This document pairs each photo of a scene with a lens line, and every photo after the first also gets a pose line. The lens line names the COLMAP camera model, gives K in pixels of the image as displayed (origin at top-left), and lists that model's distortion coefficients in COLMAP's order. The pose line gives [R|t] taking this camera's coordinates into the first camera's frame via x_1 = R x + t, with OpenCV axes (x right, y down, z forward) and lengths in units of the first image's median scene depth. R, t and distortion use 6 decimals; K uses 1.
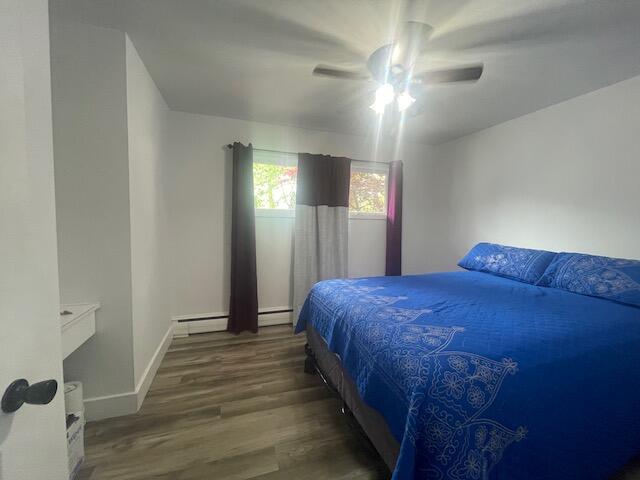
lens RADIAL K [[258.3, 0, 319.7], [0, 258.3, 237.1], [0, 0, 1]] dist [-0.010957, 0.001984]
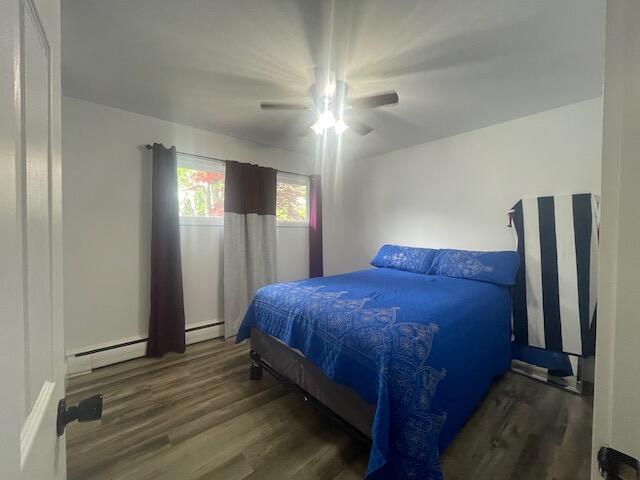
lens RADIAL K [[258.3, 0, 319.8], [0, 258.3, 238.5], [0, 0, 1]] dist [-0.010957, 0.001984]
pose [[0.927676, -0.026315, 0.372457, -0.173070], [0.037700, 0.999017, -0.023318, 0.011931], [-0.371477, 0.035673, 0.927757, -0.047233]]
